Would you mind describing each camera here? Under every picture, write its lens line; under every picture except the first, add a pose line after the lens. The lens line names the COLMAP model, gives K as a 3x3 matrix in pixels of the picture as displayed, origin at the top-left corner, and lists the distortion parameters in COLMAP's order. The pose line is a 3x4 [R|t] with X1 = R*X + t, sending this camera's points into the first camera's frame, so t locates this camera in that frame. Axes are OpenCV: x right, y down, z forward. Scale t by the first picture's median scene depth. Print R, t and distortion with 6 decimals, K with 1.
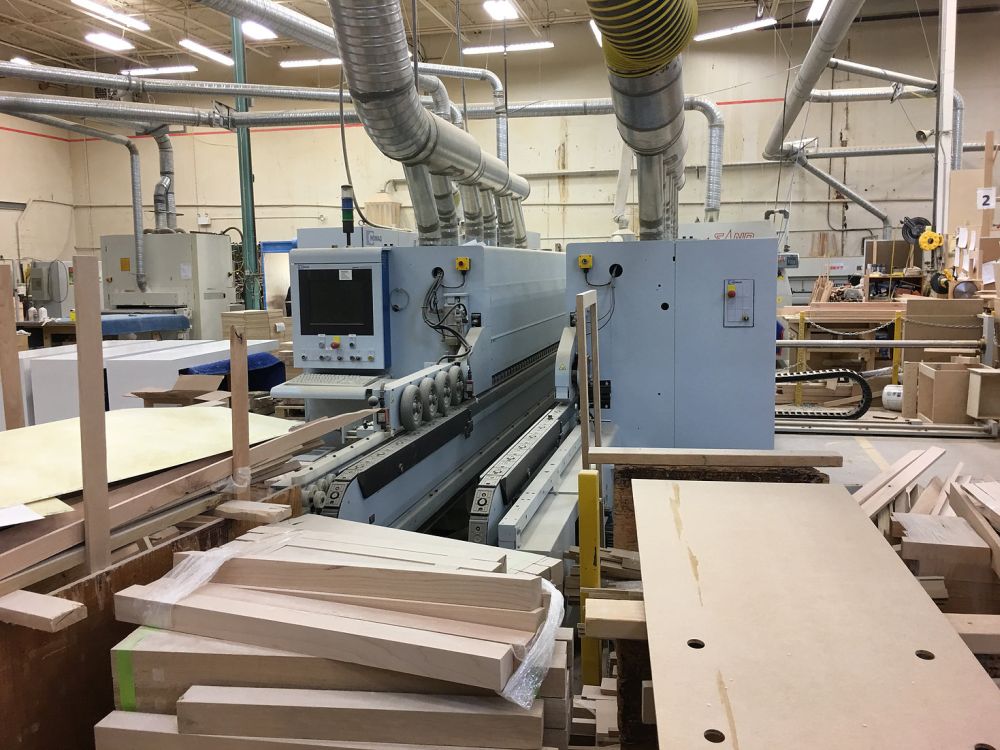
lens RADIAL K [[855.5, 0, 499.3], [0, 855.5, 376.6], [0, 0, 1]] dist [0.030740, -0.006204]
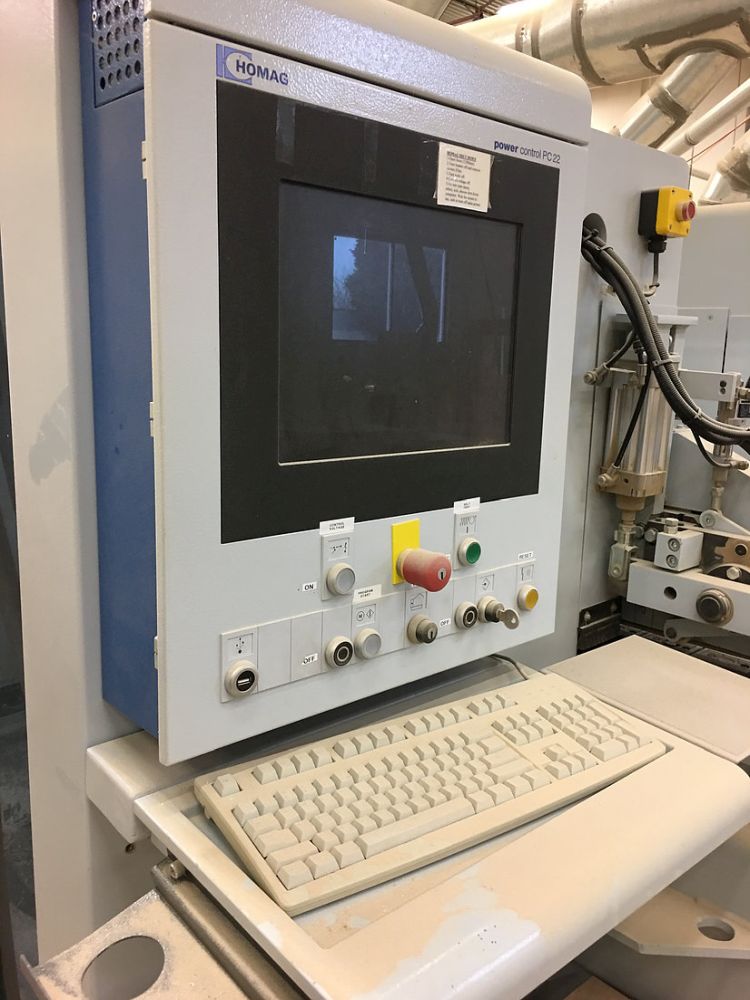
lens RADIAL K [[855.5, 0, 376.5], [0, 855.5, 501.7], [0, 0, 1]] dist [0.030740, -0.006204]
pose [[0.562373, -0.121478, 0.817912, -0.340231], [0.068314, 0.992594, 0.100452, -0.069387], [-0.824057, -0.000617, 0.566507, 0.896204]]
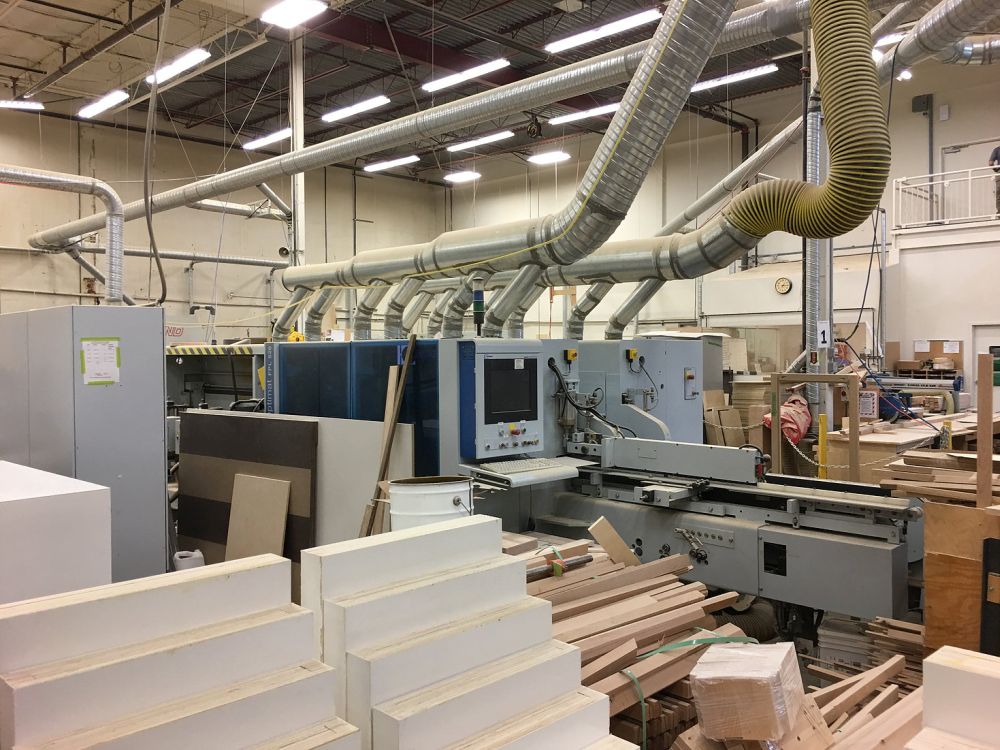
lens RADIAL K [[855.5, 0, 497.3], [0, 855.5, 371.8], [0, 0, 1]] dist [0.030740, -0.006204]
pose [[0.519716, -0.007431, 0.854307, -1.069577], [0.105747, 0.992832, -0.055694, -0.053030], [-0.847770, 0.119285, 0.516776, 0.473739]]
